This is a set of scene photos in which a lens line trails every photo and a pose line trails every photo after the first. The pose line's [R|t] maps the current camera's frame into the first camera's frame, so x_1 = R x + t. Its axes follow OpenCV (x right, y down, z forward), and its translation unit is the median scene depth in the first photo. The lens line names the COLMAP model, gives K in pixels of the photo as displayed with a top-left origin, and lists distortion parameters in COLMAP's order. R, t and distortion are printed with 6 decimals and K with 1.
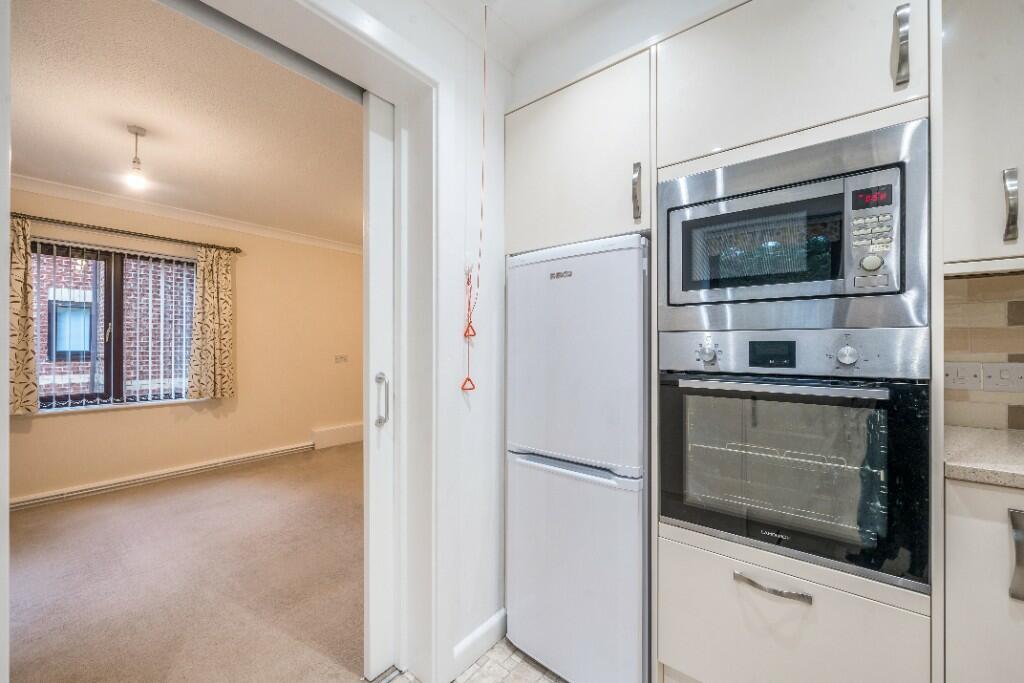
lens RADIAL K [[404.4, 0, 512.0], [0, 404.4, 341.5], [0, 0, 1]] dist [-0.000109, 0.000010]
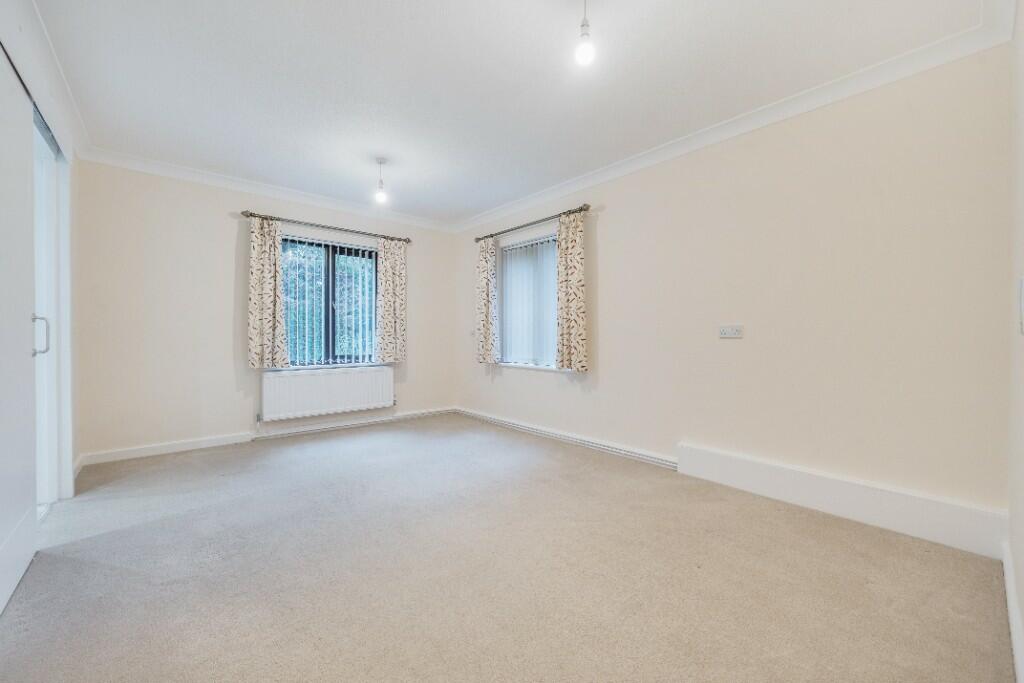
lens RADIAL K [[407.4, 0, 516.4], [0, 407.4, 336.2], [0, 0, 1]] dist [0.000729, 0.000041]
pose [[-0.175362, 0.001735, -0.984503, 0.252341], [0.005135, 0.999986, 0.000848, 0.060650], [0.984491, -0.004906, -0.175368, 1.086830]]
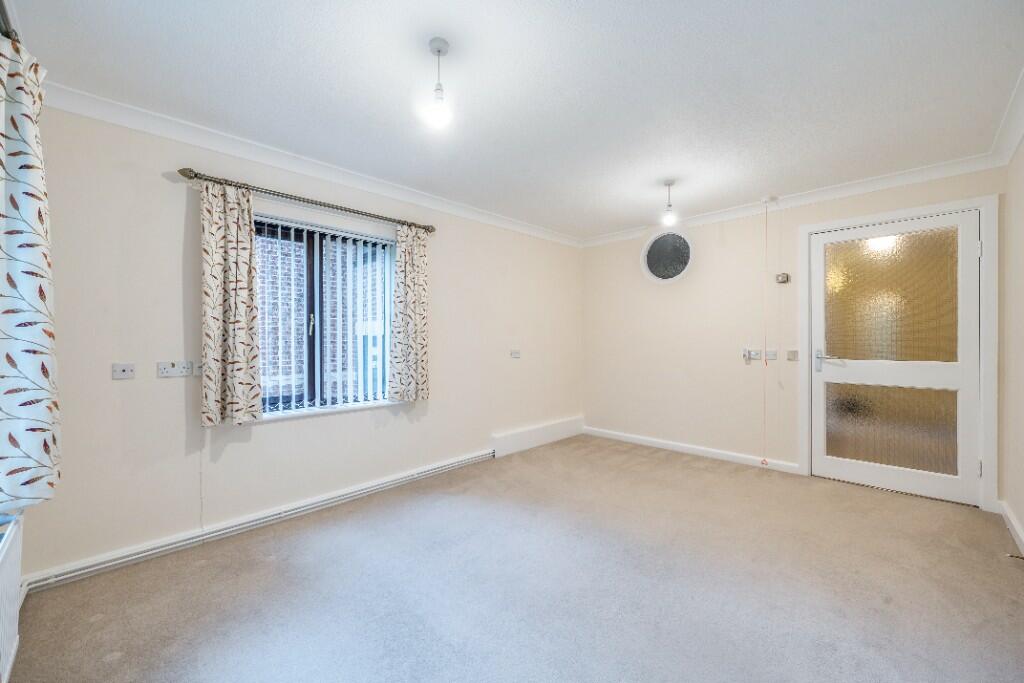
lens RADIAL K [[400.9, 0, 512.0], [0, 400.9, 341.5], [0, 0, 1]] dist [0.000273, 0.000016]
pose [[0.994423, -0.002692, -0.105435, -0.451425], [0.004130, 0.999901, 0.013422, 0.003294], [0.105388, -0.013783, 0.994336, 0.176639]]
